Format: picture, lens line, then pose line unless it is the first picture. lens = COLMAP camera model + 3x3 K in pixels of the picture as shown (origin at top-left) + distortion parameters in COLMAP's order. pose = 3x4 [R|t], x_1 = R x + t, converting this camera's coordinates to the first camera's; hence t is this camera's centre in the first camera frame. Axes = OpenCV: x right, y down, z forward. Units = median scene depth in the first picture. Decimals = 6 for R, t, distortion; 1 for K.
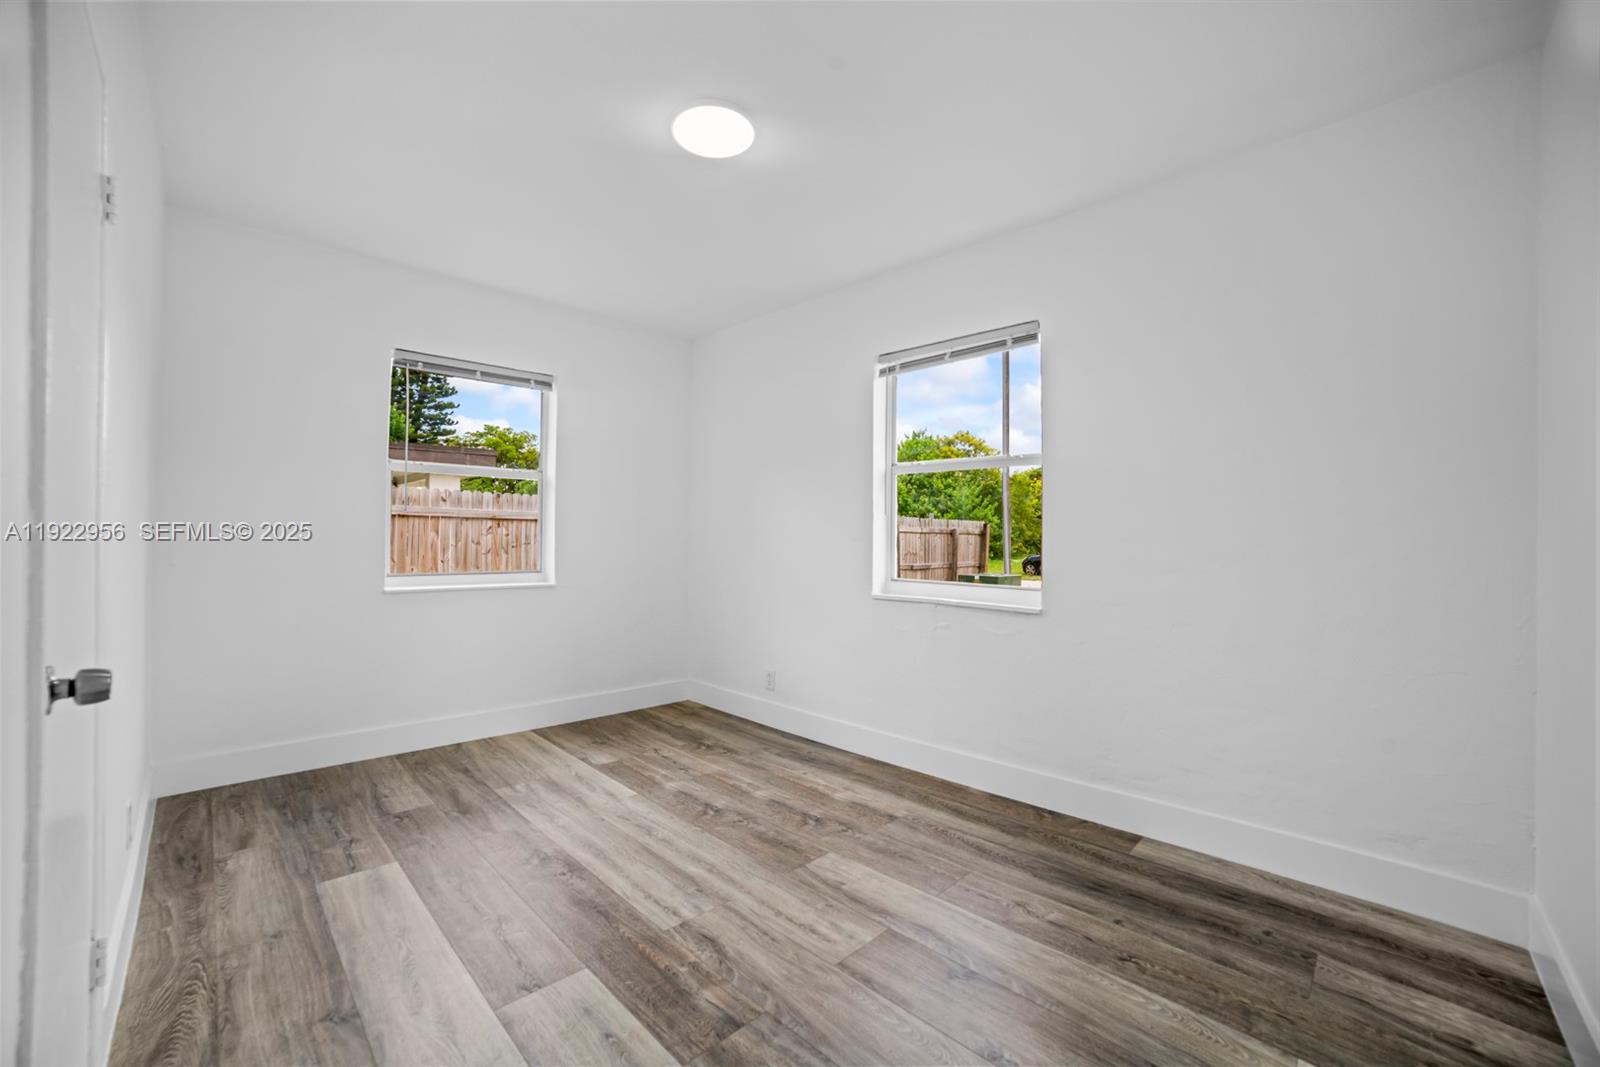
lens RADIAL K [[640.4, 0, 800.0], [0, 640.4, 533.5], [0, 0, 1]] dist [-0.083475, 0.027068]
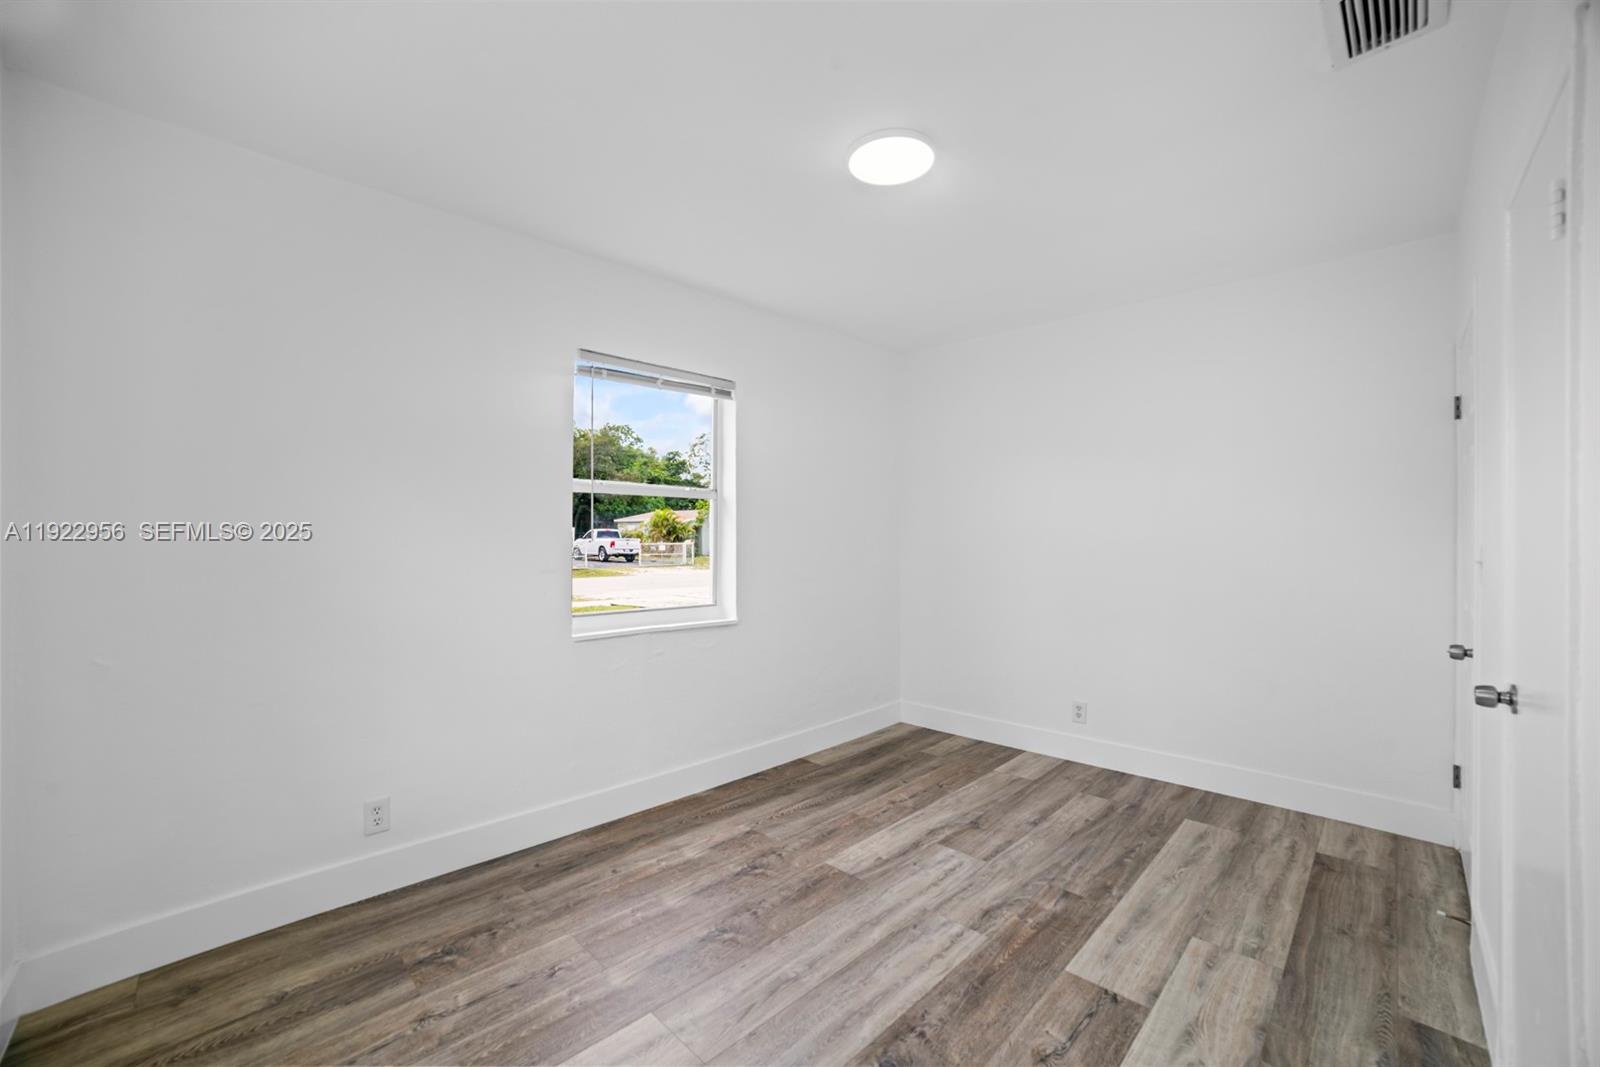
lens RADIAL K [[803.3, 0, 836.9], [0, 803.3, 472.4], [0, 0, 1]] dist [-0.148086, 0.067054]
pose [[-0.154692, 0.077231, 0.984940, -1.226654], [-0.014237, 0.996662, -0.080386, 0.012097], [-0.987860, -0.026458, -0.153076, 1.242874]]
